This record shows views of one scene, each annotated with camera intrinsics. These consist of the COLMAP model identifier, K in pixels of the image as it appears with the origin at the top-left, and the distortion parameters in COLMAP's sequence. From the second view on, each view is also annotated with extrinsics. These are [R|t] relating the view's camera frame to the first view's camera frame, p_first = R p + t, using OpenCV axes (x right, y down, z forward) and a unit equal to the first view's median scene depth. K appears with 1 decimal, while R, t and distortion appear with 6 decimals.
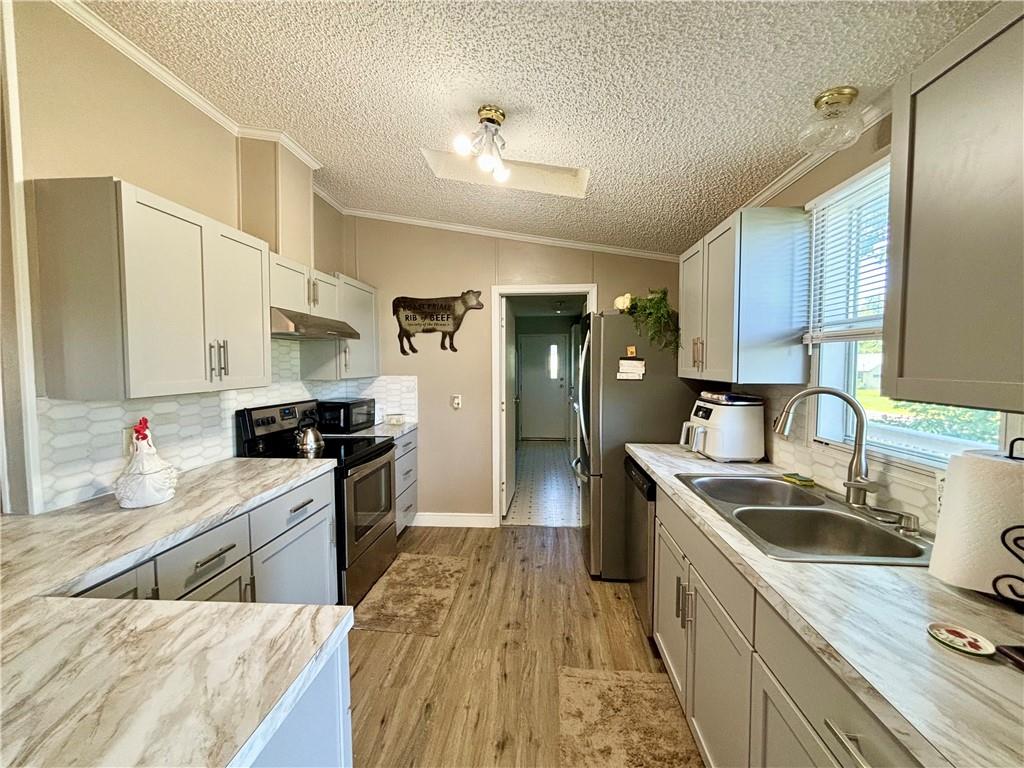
lens RADIAL K [[409.9, 0, 510.3], [0, 409.9, 385.2], [0, 0, 1]] dist [0.000060, 0.000630]
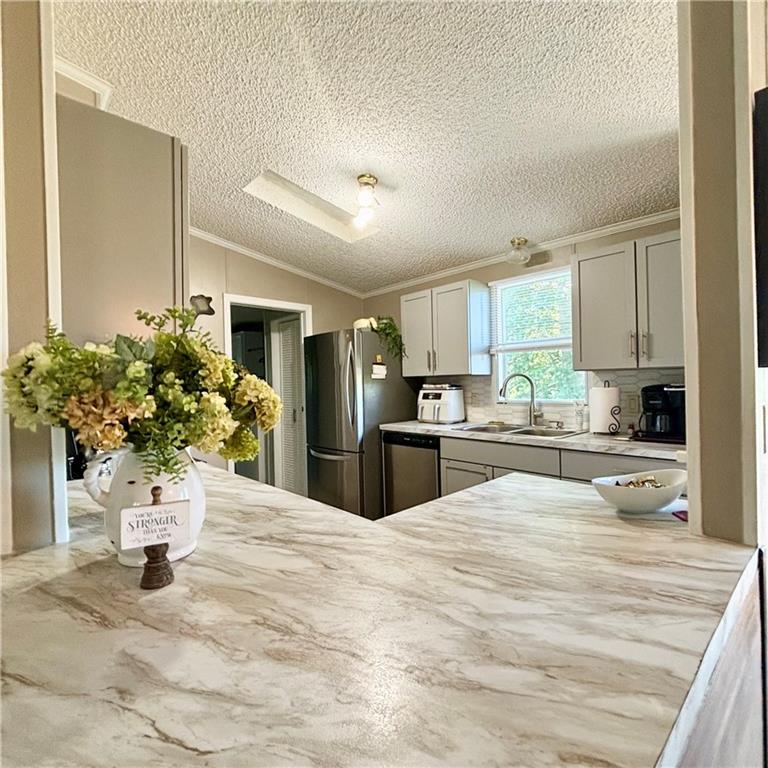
lens RADIAL K [[410.6, 0, 387.6], [0, 410.6, 387.5], [0, 0, 1]] dist [0.008877, -0.002553]
pose [[0.669896, -0.021480, 0.742144, -0.924681], [0.062505, 0.997665, -0.027544, 0.070859], [-0.739819, 0.064839, 0.669674, 0.059307]]
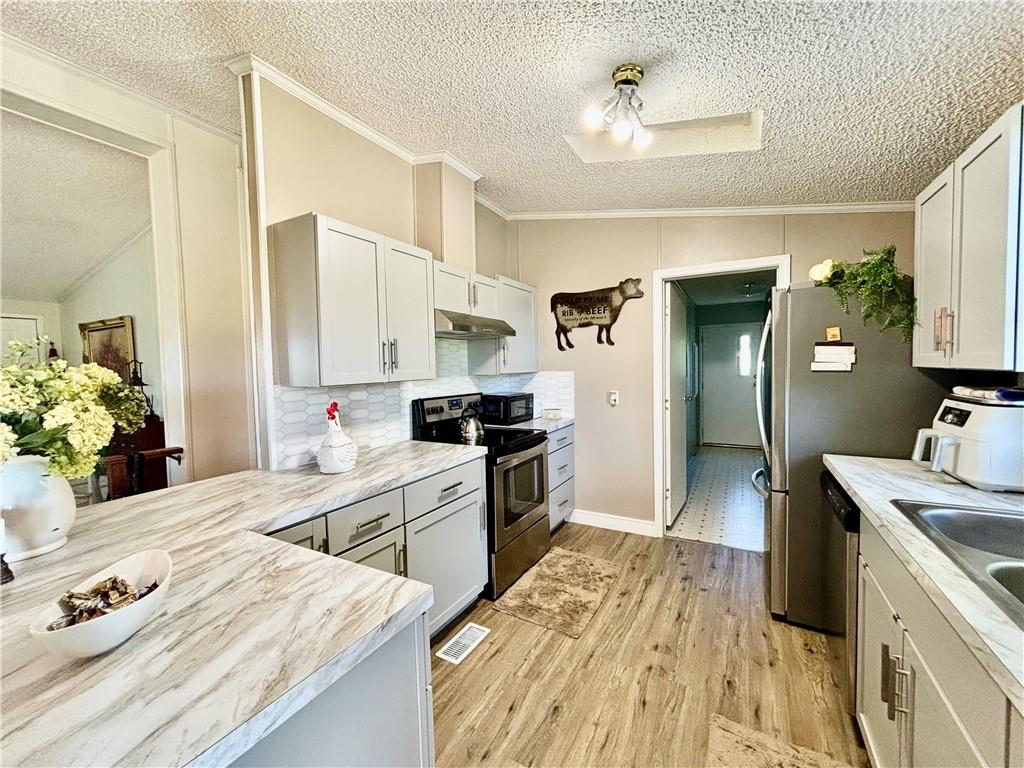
lens RADIAL K [[409.9, 0, 512.6], [0, 409.9, 384.7], [0, 0, 1]] dist [0.000060, 0.000630]
pose [[0.908798, 0.004433, -0.417212, 0.090770], [-0.004493, 0.999990, 0.000838, 0.017739], [0.417211, 0.001113, 0.908809, 0.068818]]
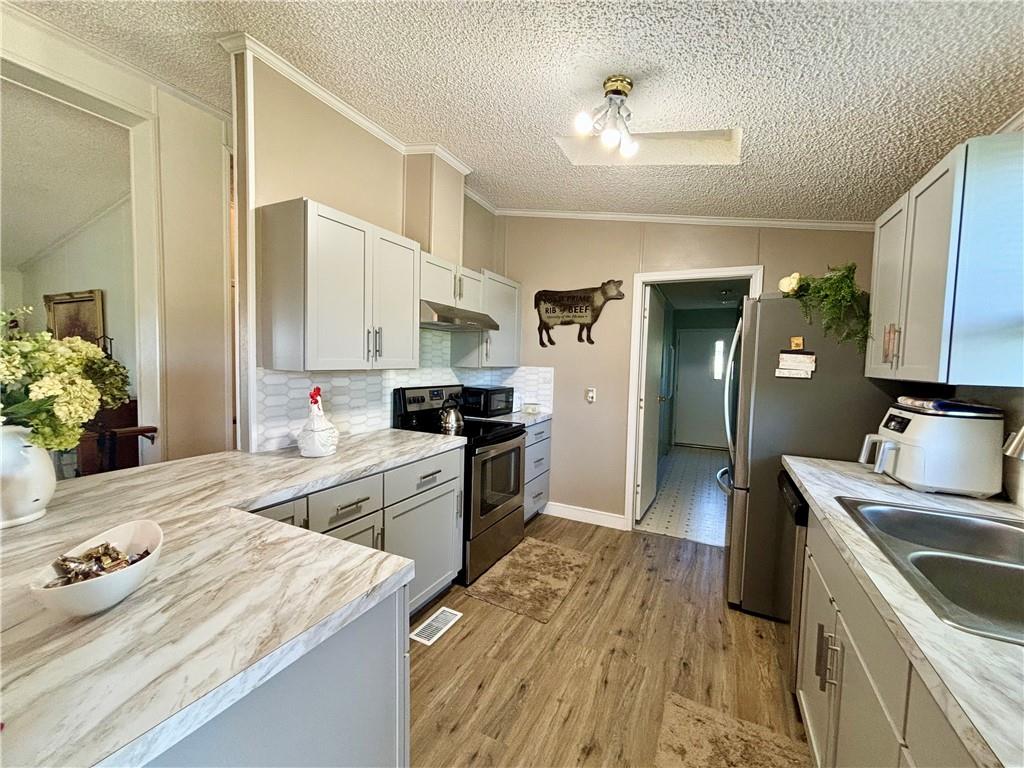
lens RADIAL K [[409.9, 0, 512.3], [0, 409.9, 384.8], [0, 0, 1]] dist [0.000060, 0.000630]
pose [[0.927033, 0.049086, -0.371754, 0.099537], [-0.047777, 0.998777, 0.012737, 0.021503], [0.371925, 0.005954, 0.928244, 0.037602]]
